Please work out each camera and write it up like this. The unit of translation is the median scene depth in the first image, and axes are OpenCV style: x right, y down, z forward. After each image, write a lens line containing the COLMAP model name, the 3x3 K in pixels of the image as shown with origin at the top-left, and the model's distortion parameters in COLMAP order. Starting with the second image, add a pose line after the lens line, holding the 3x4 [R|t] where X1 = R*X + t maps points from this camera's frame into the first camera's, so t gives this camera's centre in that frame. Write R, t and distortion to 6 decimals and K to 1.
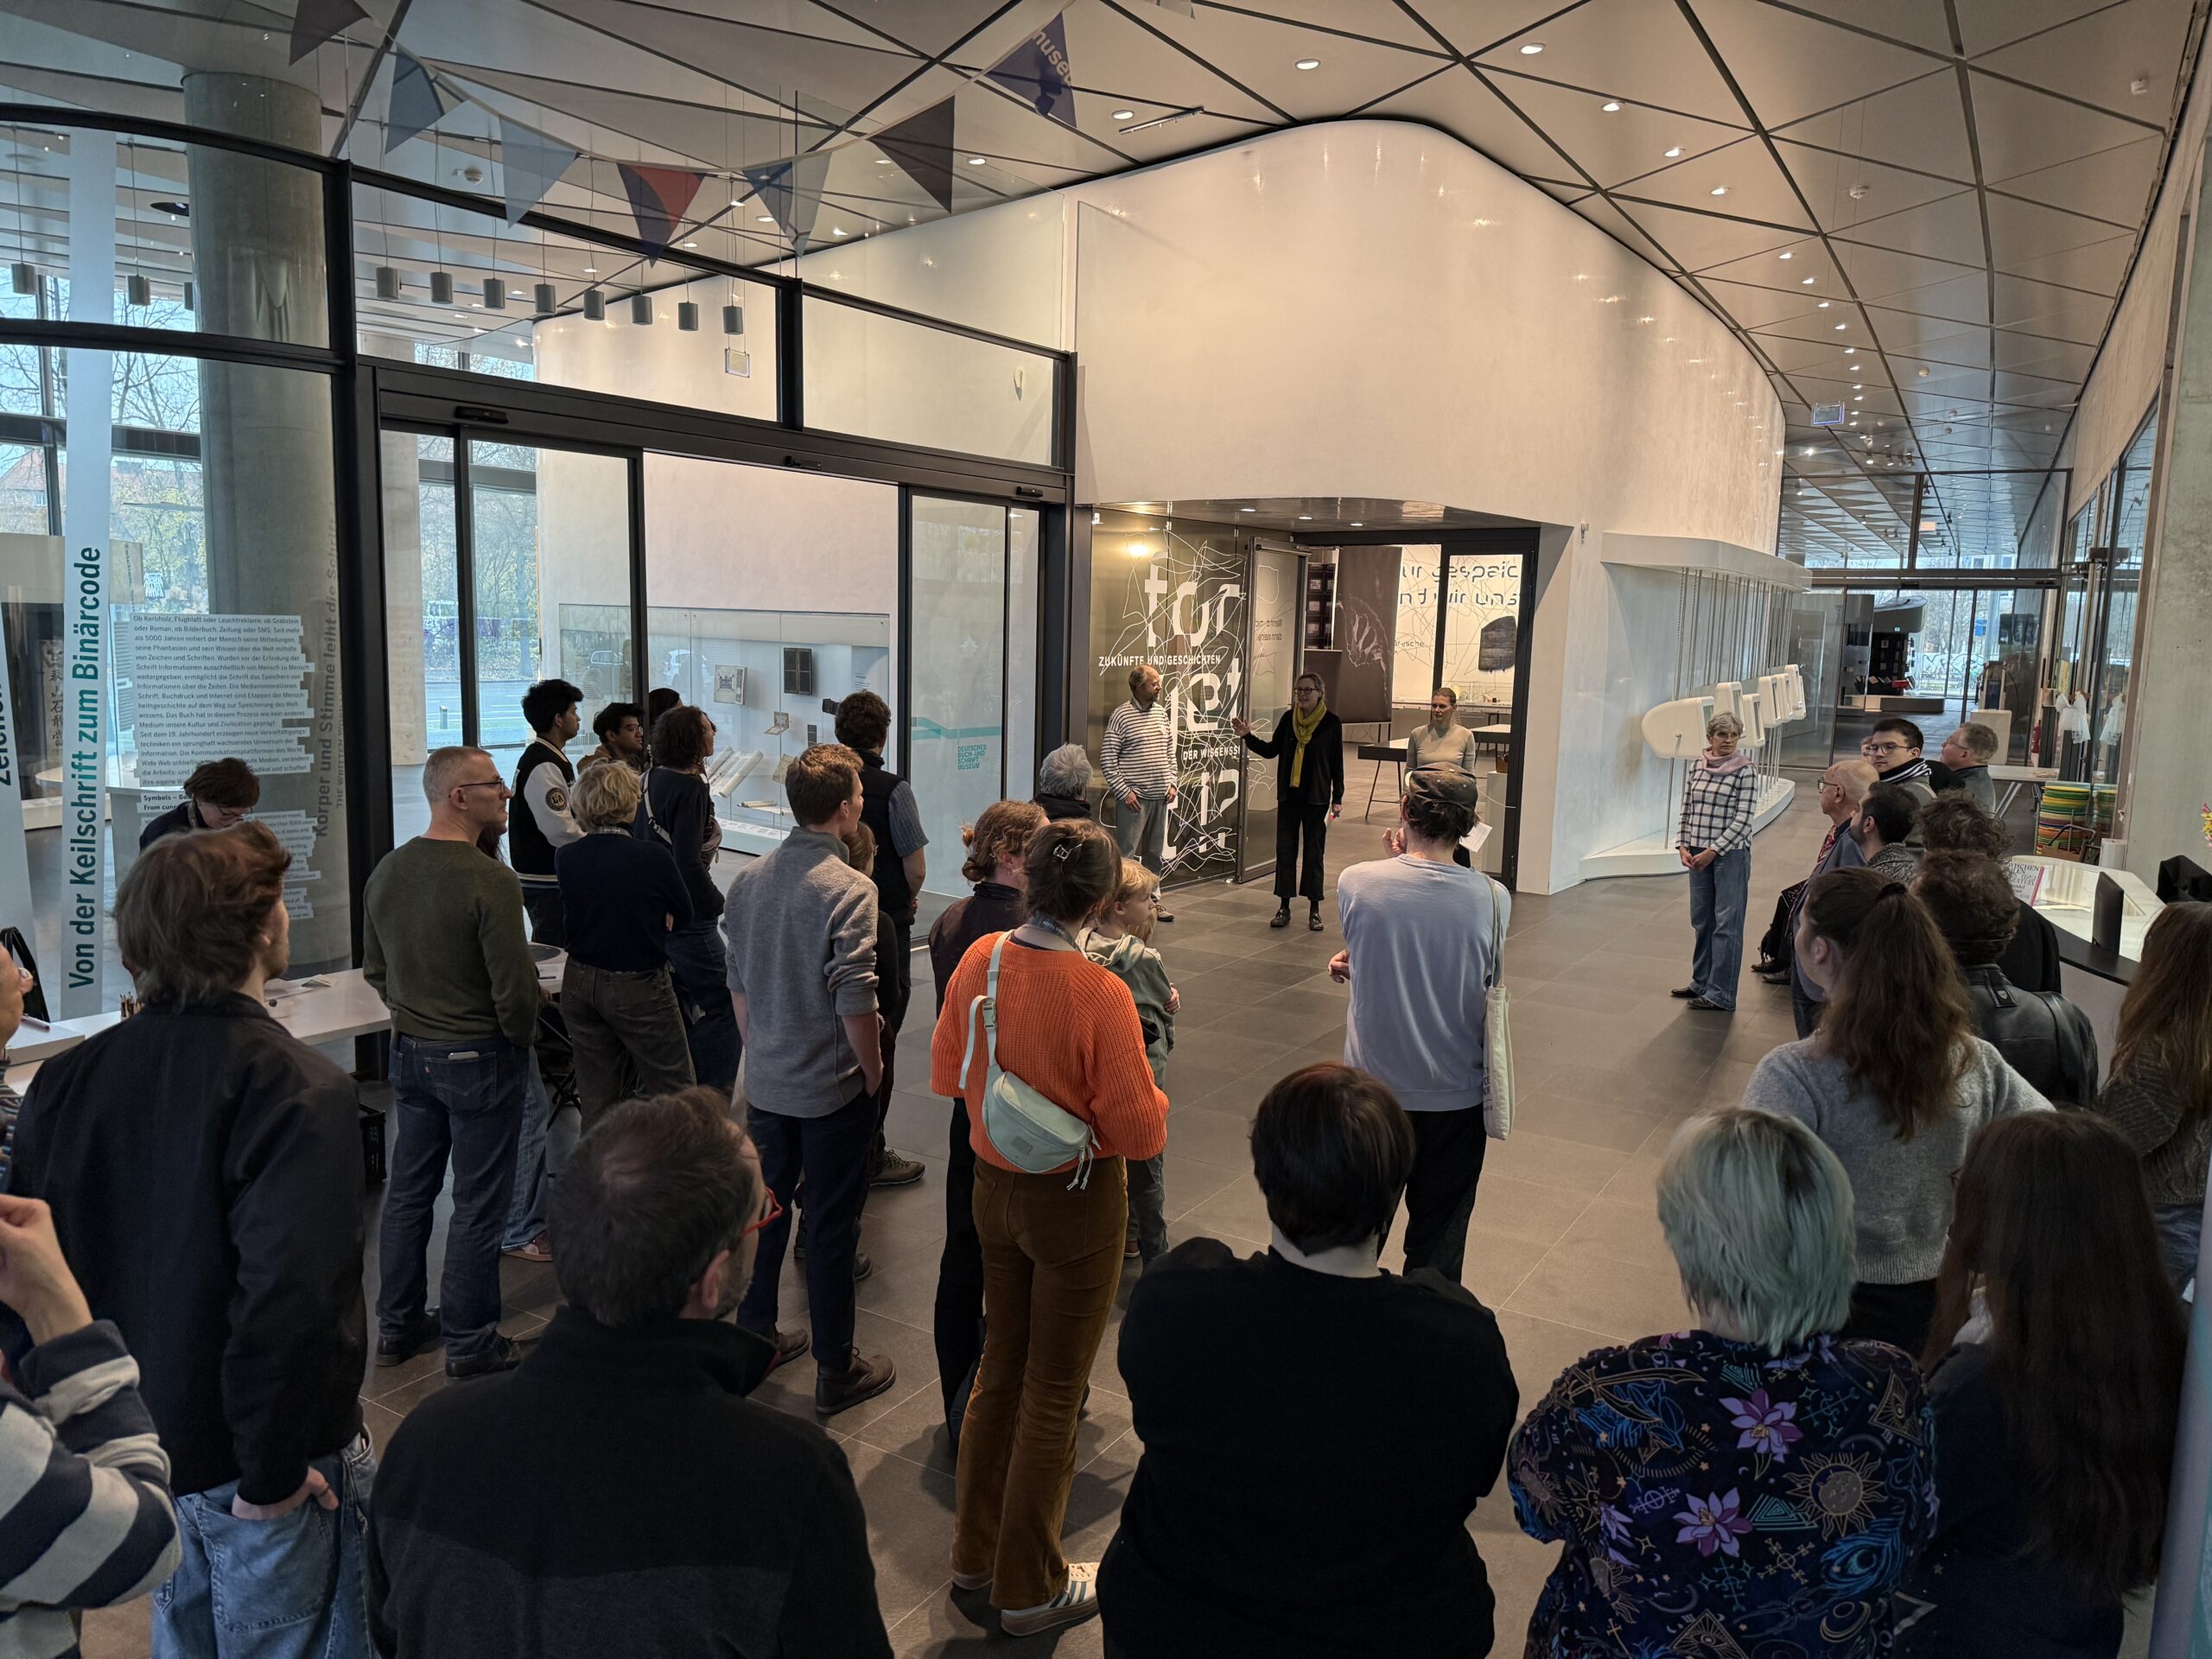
lens RADIAL K [[1539.6, 0, 1105.3], [0, 1539.6, 833.8], [0, 0, 1]] dist [0.028680, -0.000222]
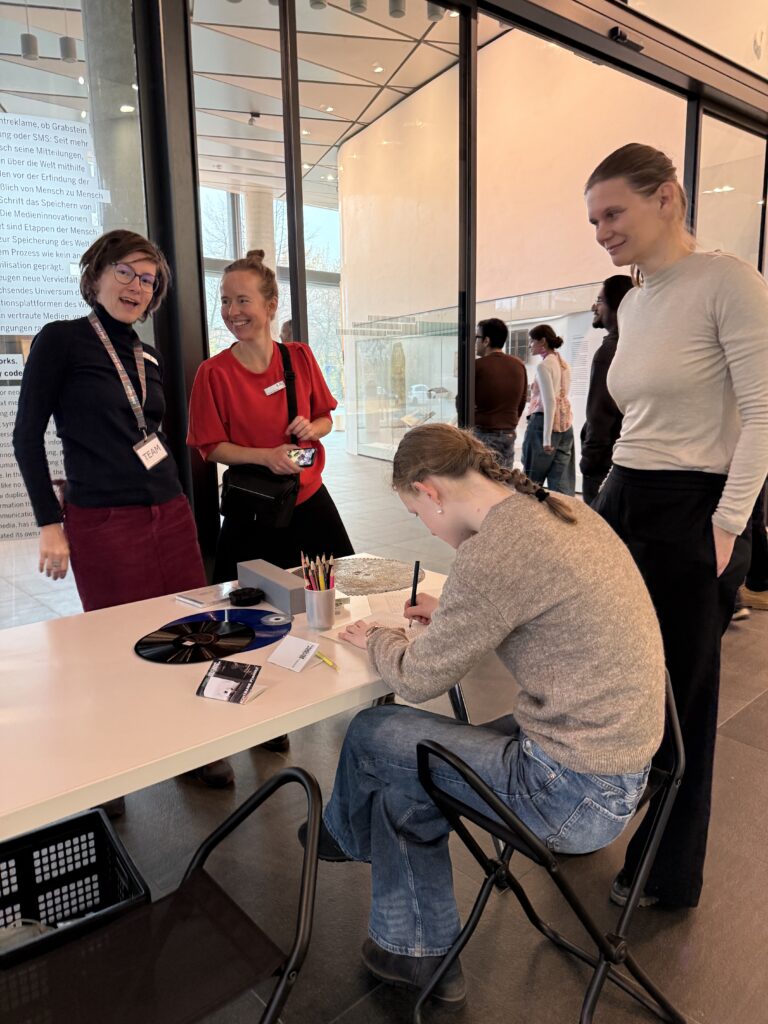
lens RADIAL K [[712.7, 0, 385.5], [0, 712.7, 512.9], [0, 0, 1]] dist [0.028680, -0.000222]
pose [[0.961366, -0.007288, -0.275177, -0.150537], [0.010816, 0.999878, 0.011304, 0.025273], [0.275061, -0.013843, 0.961327, 0.371509]]
